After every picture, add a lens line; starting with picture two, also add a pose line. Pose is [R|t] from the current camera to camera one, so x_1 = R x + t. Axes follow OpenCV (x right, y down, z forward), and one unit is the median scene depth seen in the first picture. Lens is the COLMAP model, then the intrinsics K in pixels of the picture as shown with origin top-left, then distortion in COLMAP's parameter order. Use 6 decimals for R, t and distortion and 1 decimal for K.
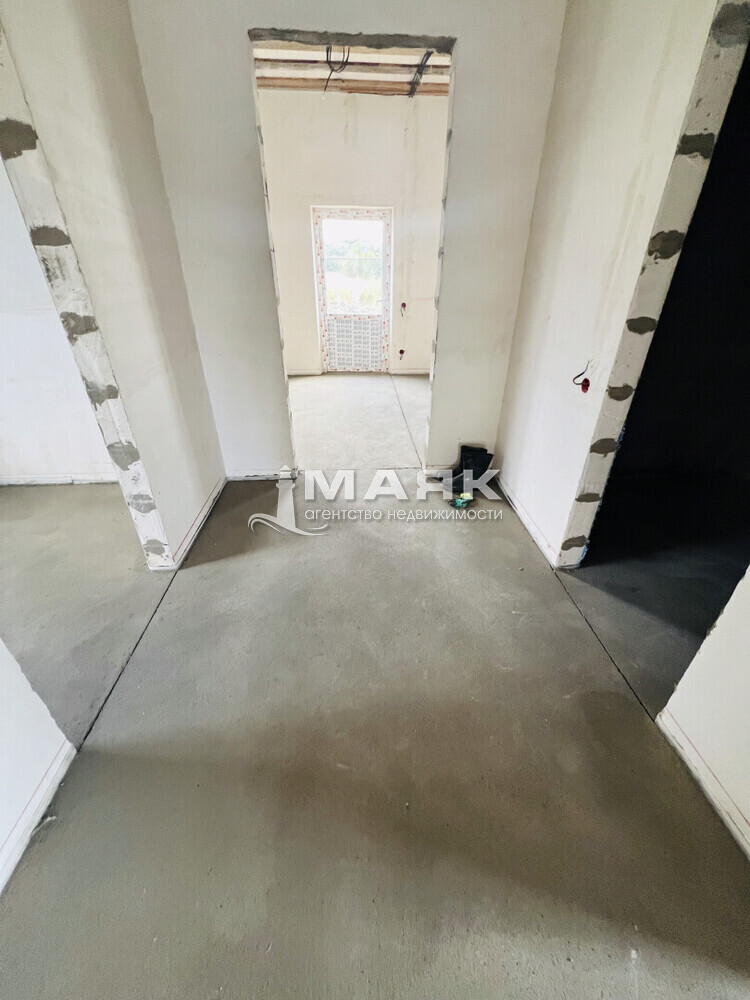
lens RADIAL K [[399.6, 0, 375.0], [0, 399.6, 500.0], [0, 0, 1]] dist [-0.000515, -0.000133]
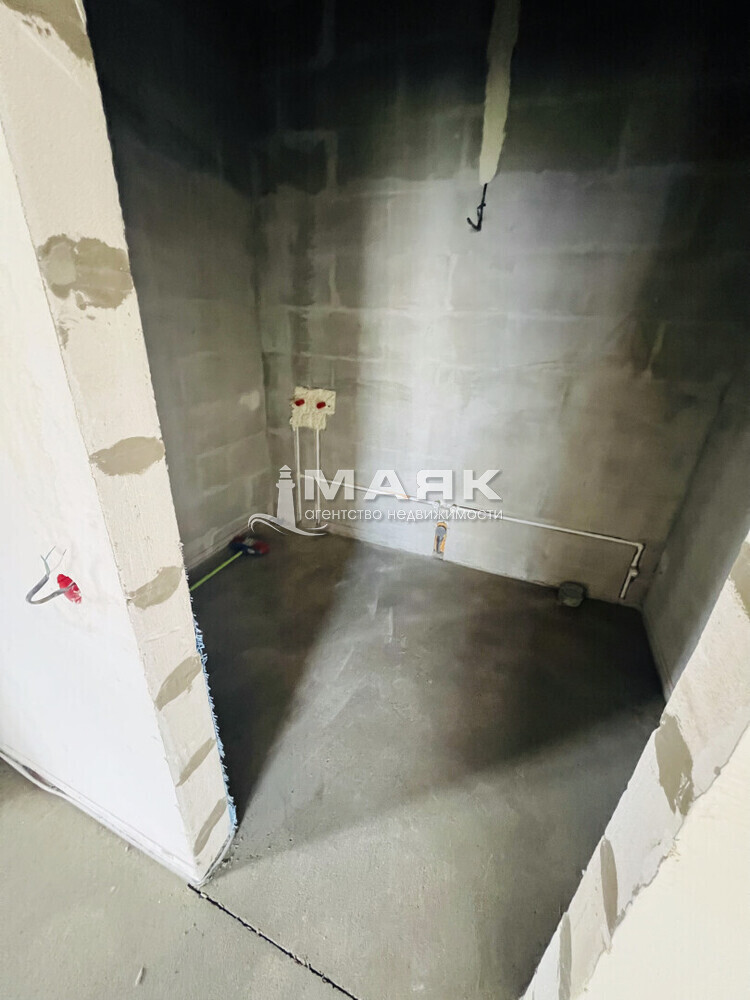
lens RADIAL K [[399.6, 0, 375.0], [0, 399.6, 500.0], [0, 0, 1]] dist [-0.000515, -0.000133]
pose [[0.458709, -0.346378, 0.818296, 0.417903], [0.407472, 0.900361, 0.152701, -0.351245], [-0.789654, 0.263387, 0.554143, 0.565927]]
